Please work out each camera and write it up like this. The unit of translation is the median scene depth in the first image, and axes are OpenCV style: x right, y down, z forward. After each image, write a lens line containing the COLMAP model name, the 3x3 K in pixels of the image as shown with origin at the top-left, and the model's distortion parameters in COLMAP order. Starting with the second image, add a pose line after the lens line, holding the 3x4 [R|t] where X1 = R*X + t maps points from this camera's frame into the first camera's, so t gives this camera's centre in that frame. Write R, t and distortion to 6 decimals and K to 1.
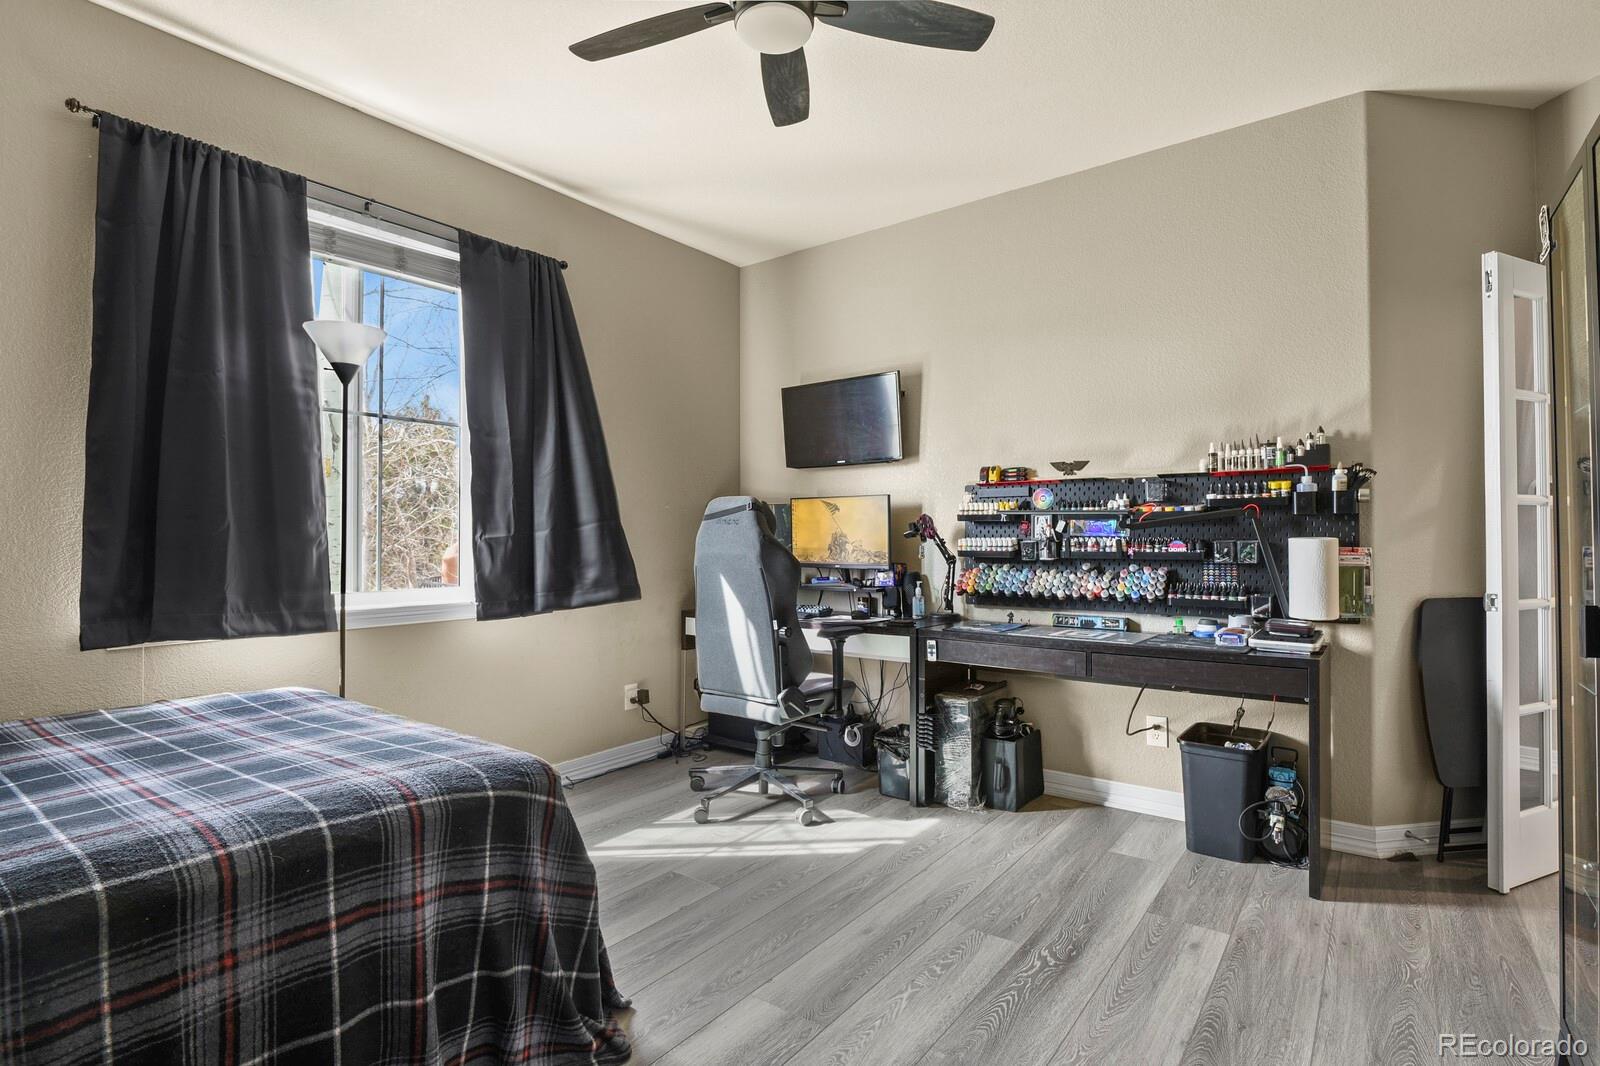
lens RADIAL K [[773.1, 0, 806.1], [0, 773.1, 534.3], [0, 0, 1]] dist [-0.028221, 0.000253]
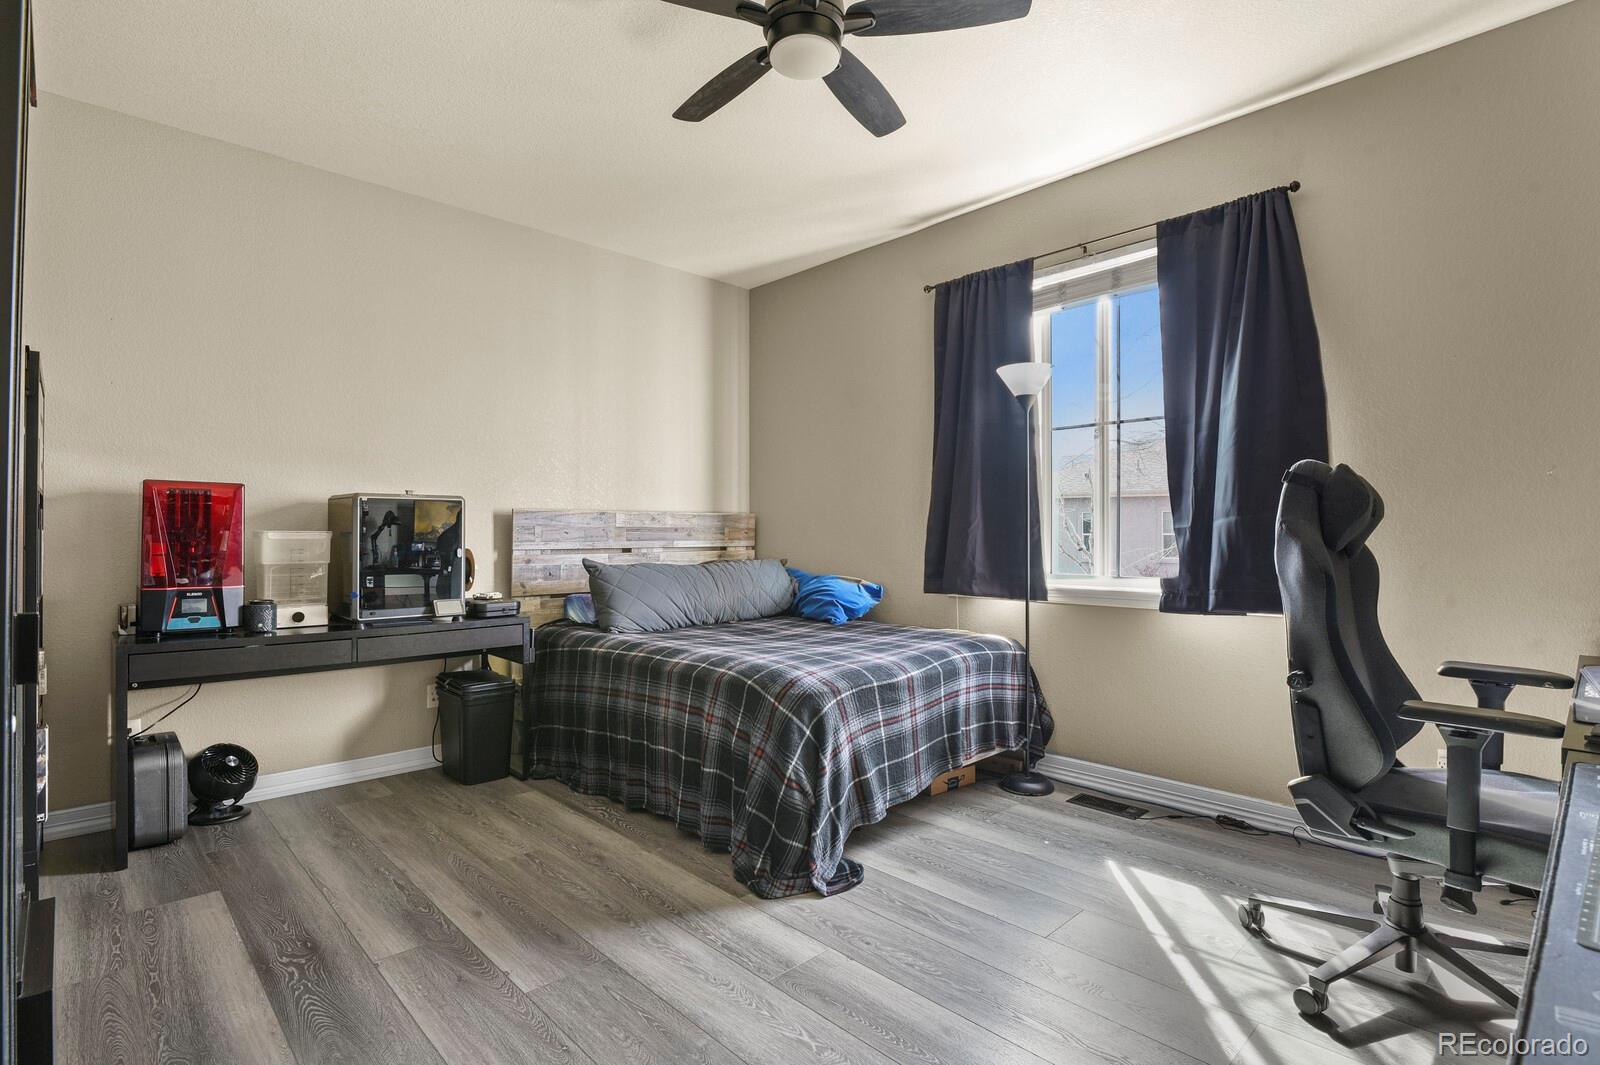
lens RADIAL K [[773.1, 0, 806.1], [0, 773.1, 533.8], [0, 0, 1]] dist [-0.028221, 0.000253]
pose [[-0.163546, -0.003824, -0.986528, 0.661151], [0.006927, 0.999963, -0.005025, 0.013719], [0.986511, -0.007655, -0.163513, 0.755587]]
